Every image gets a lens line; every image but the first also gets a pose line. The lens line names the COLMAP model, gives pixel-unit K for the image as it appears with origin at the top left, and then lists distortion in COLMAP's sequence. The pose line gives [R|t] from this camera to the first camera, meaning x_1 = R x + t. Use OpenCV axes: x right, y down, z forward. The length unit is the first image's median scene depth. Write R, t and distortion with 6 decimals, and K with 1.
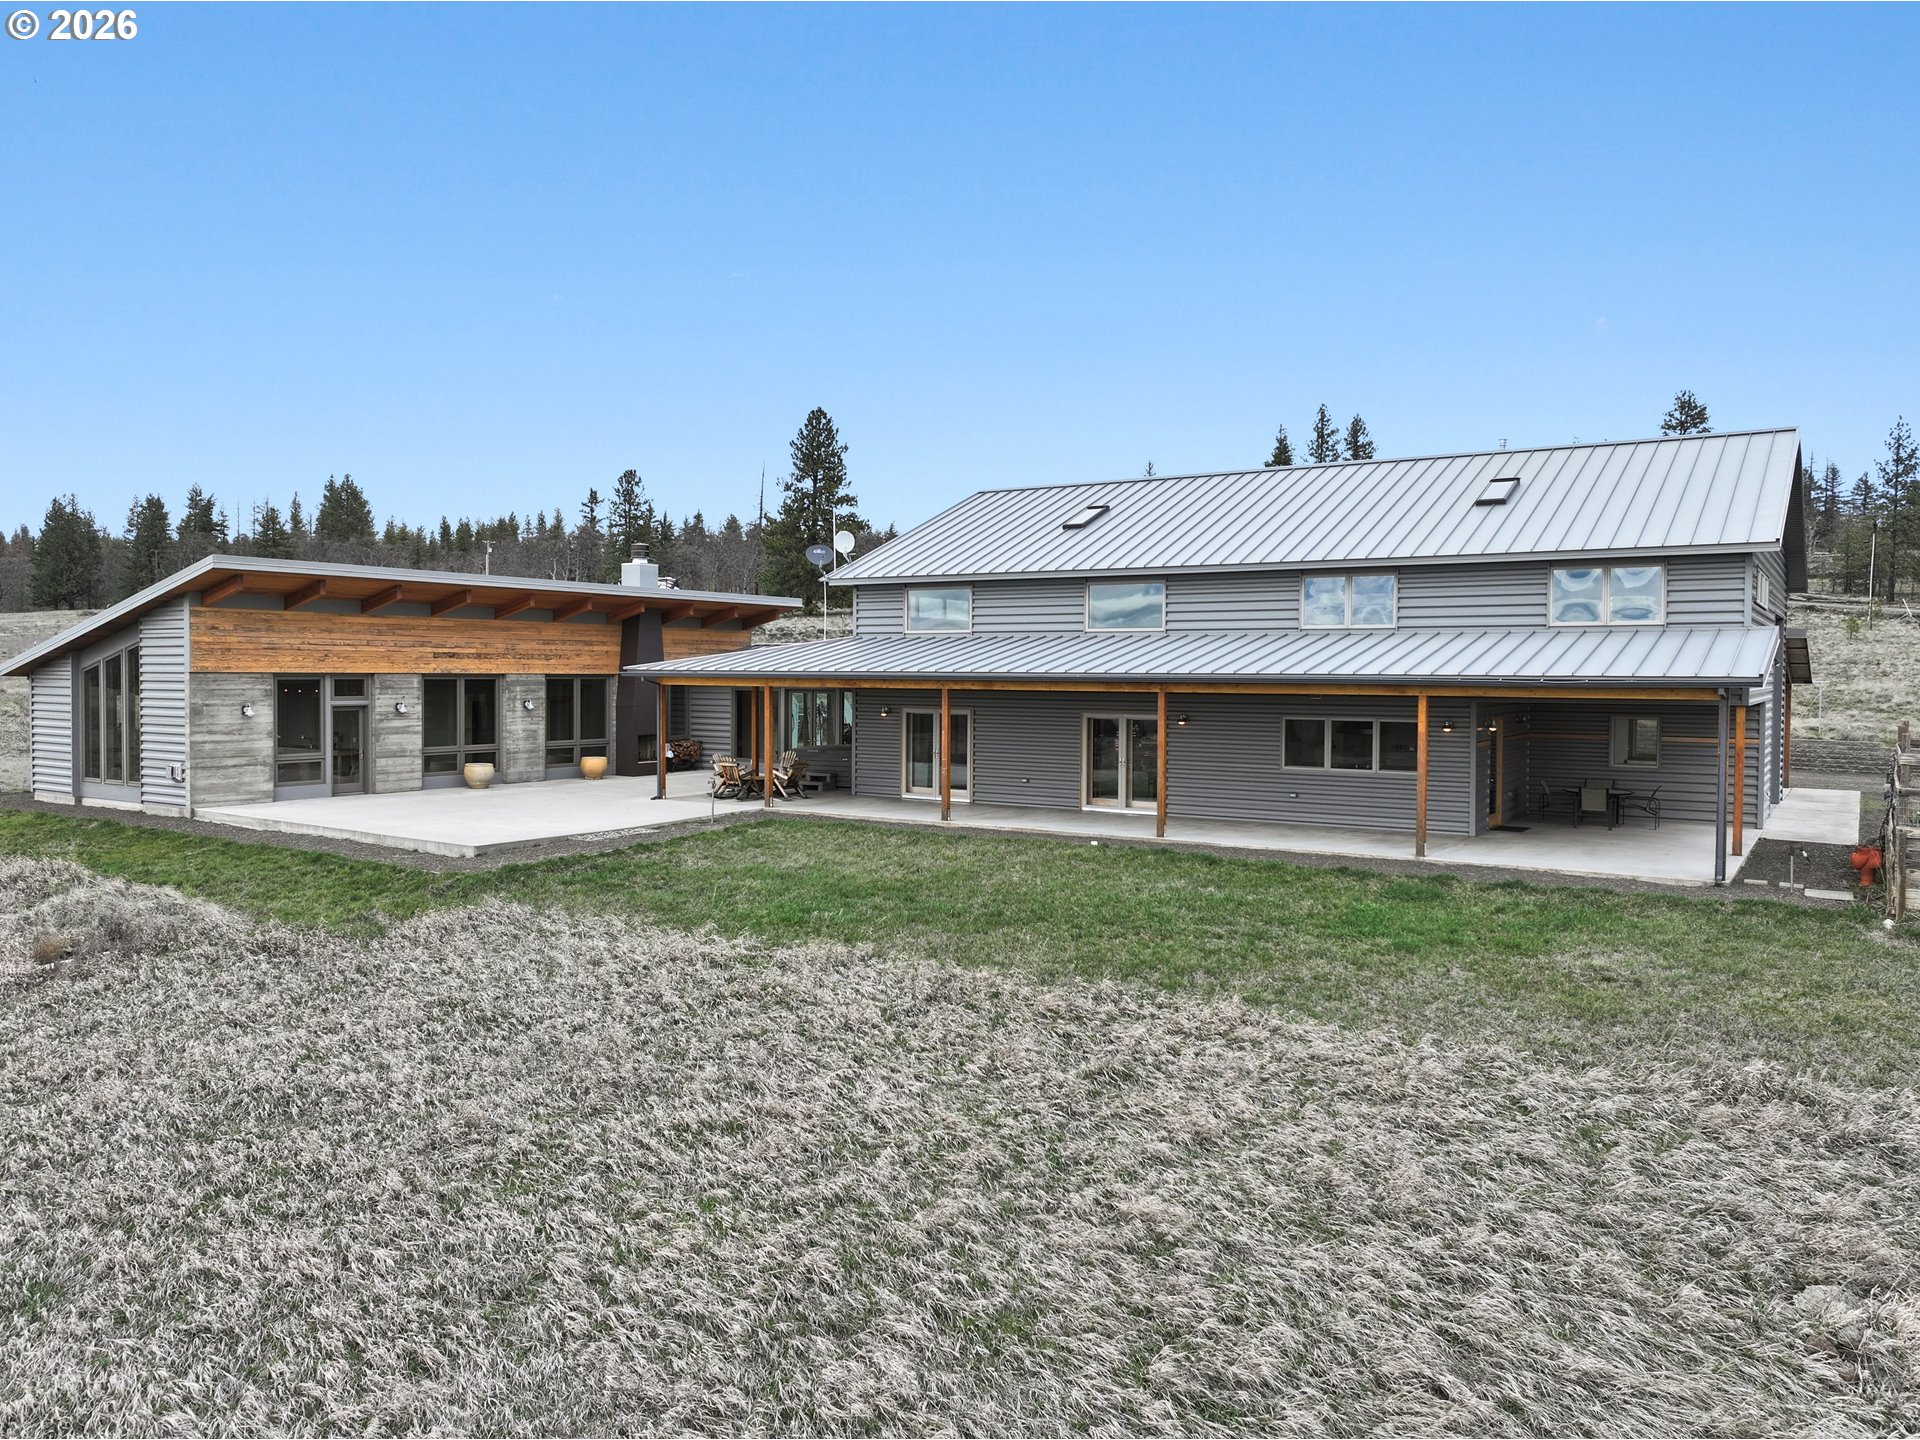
lens RADIAL K [[1385.6, 0, 960.0], [0, 1385.6, 720.0], [0, 0, 1]] dist [0.002910, 0.005310]
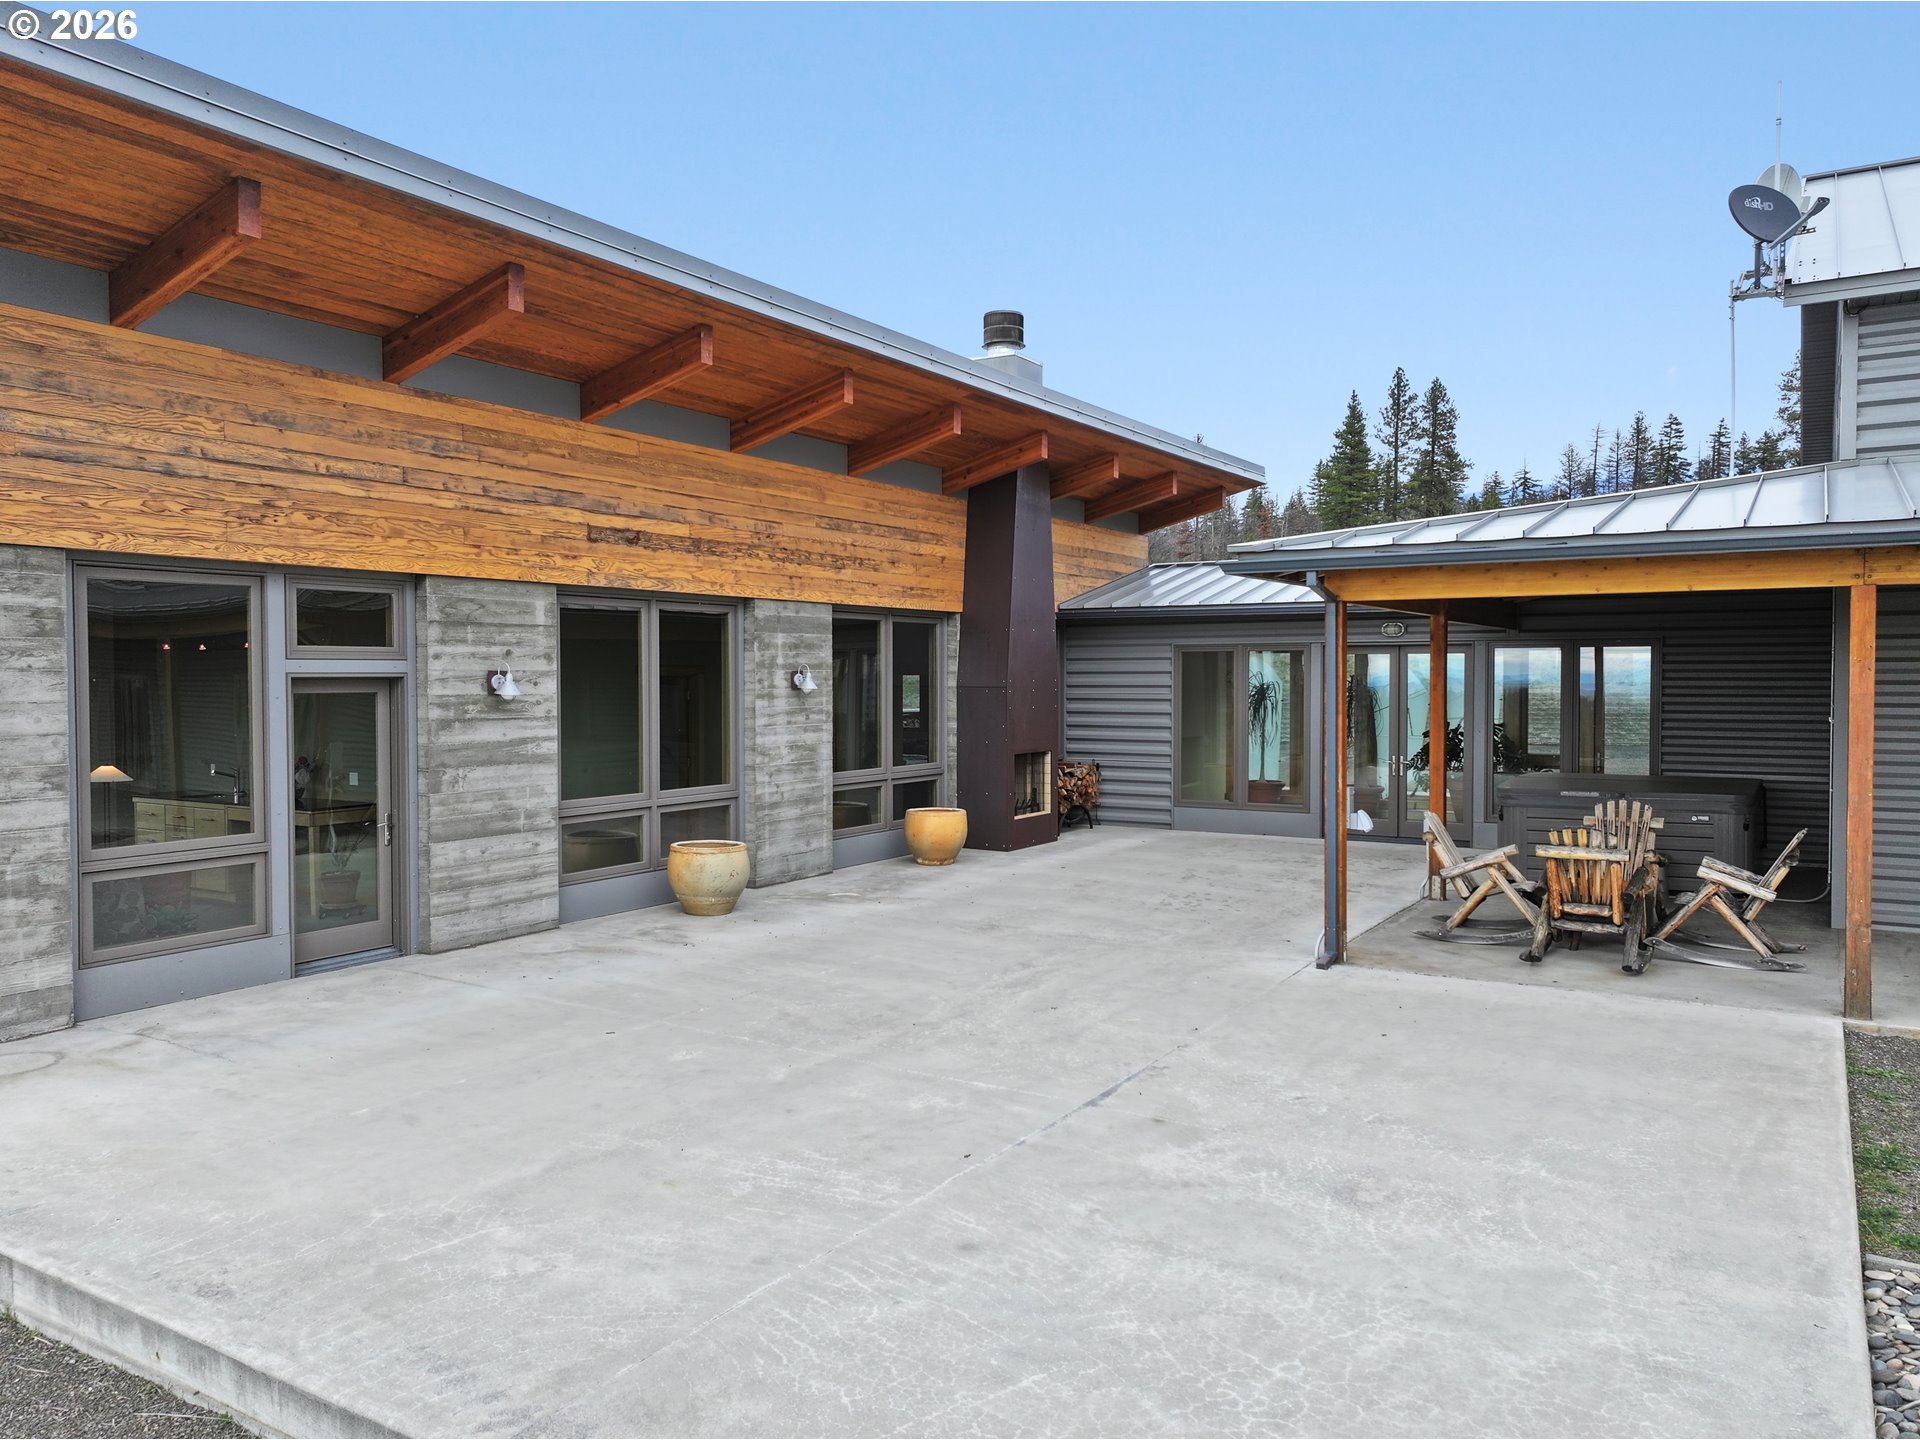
lens RADIAL K [[1385.6, 0, 960.0], [0, 1385.6, 720.0], [0, 0, 1]] dist [0.002910, 0.005310]
pose [[0.999705, -0.009772, 0.022217, -0.291526], [0.009806, 0.999951, -0.001423, 0.000983], [-0.022202, 0.001641, 0.999752, 0.645529]]
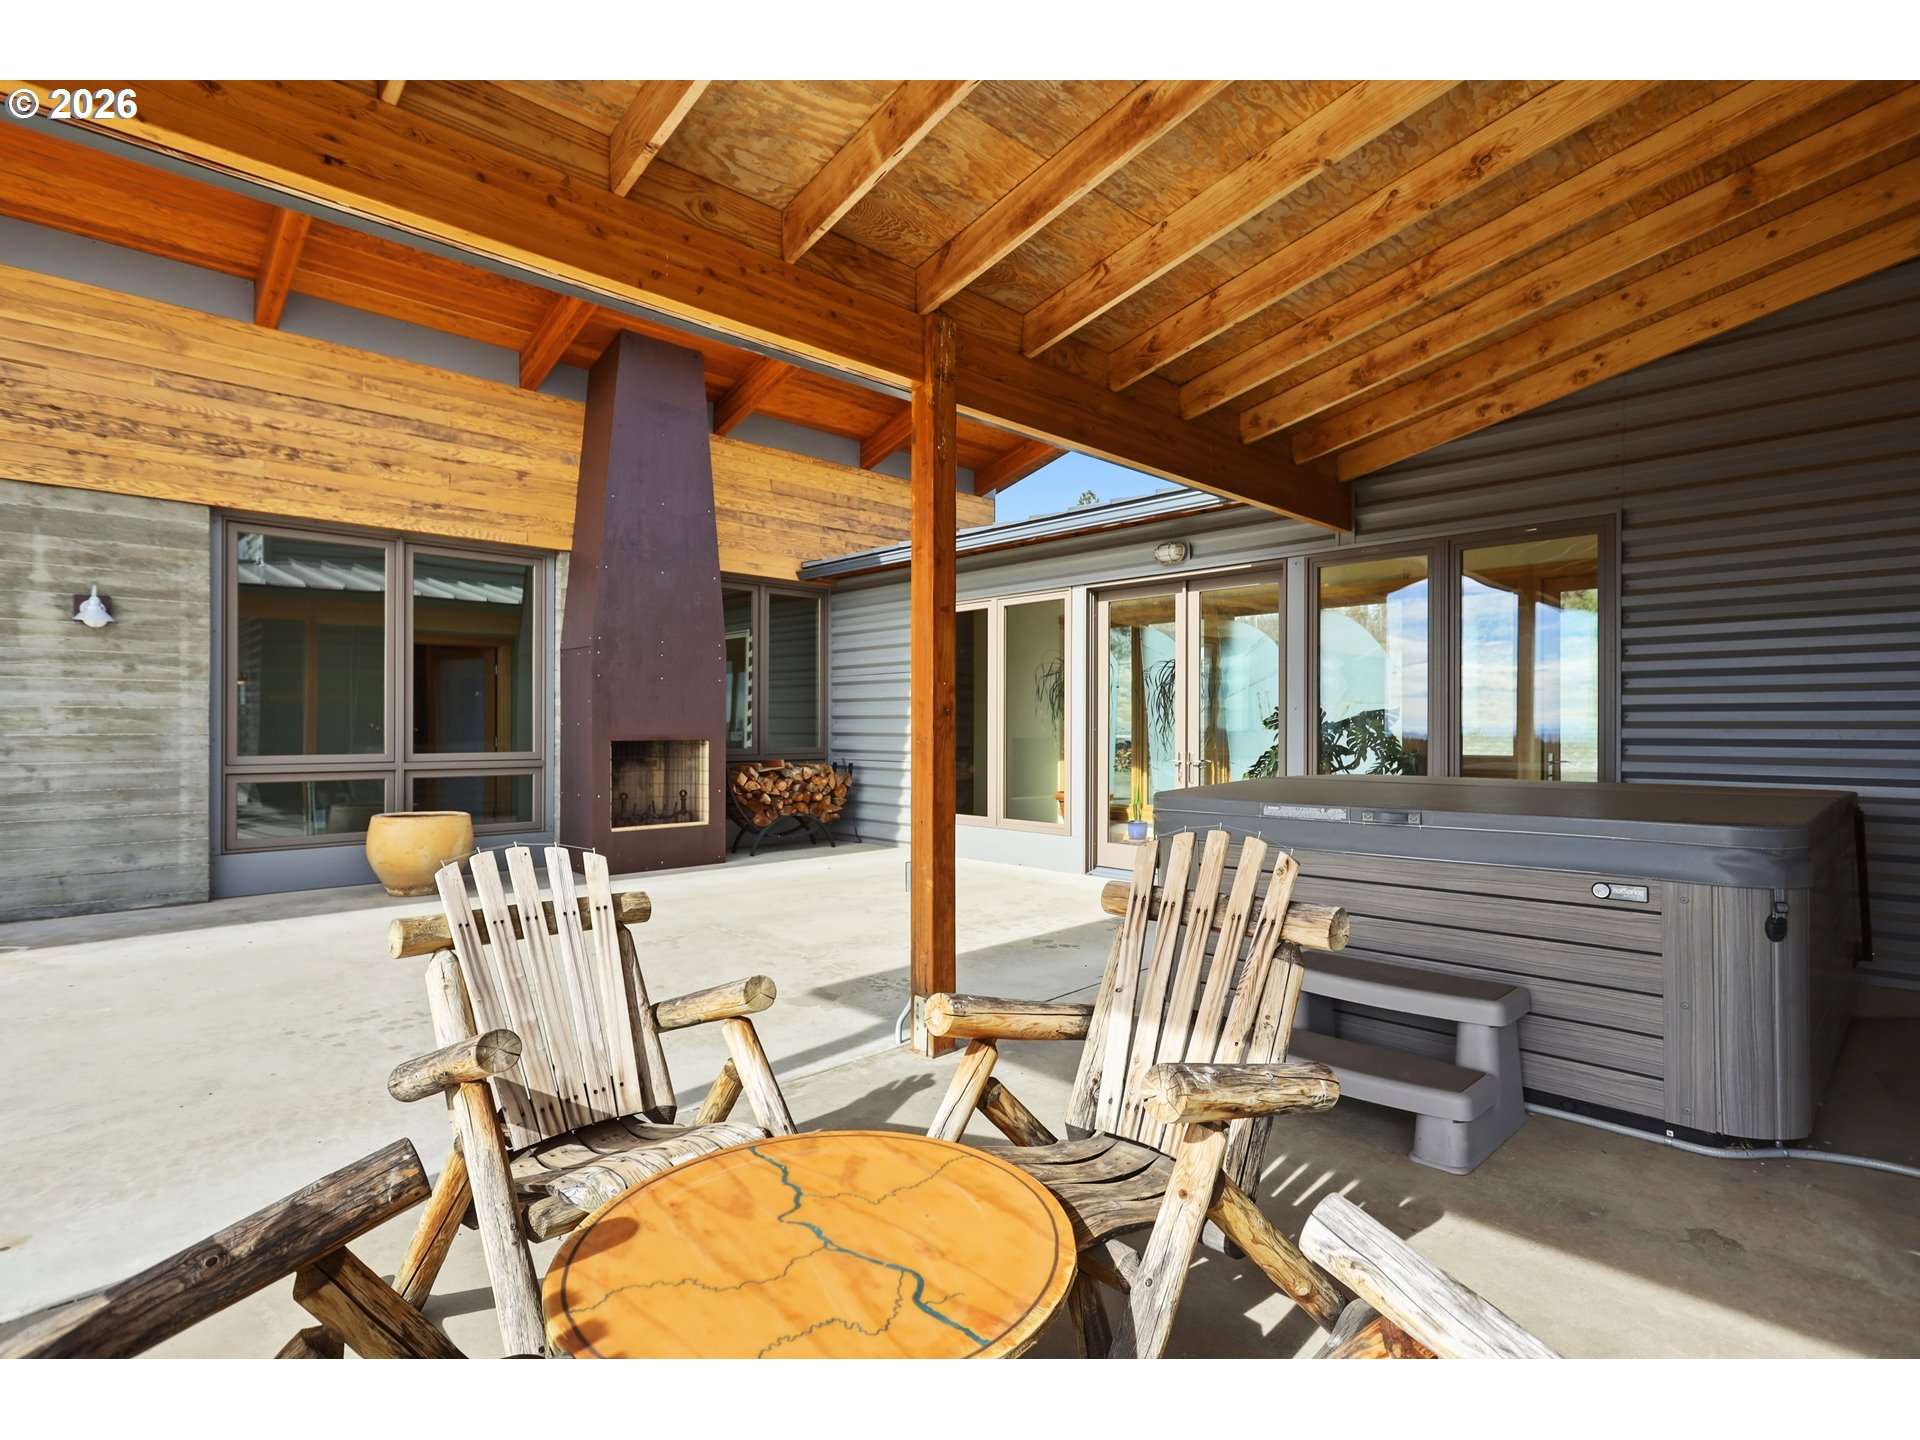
lens RADIAL K [[954.5, 0, 960.0], [0, 954.5, 720.0], [0, 0, 1]] dist [-0.005262, -0.000397]
pose [[0.974384, -0.006803, -0.224788, -0.123499], [-0.002726, 0.999112, -0.042052, 0.017003], [0.224875, 0.041587, 0.973500, 0.915605]]
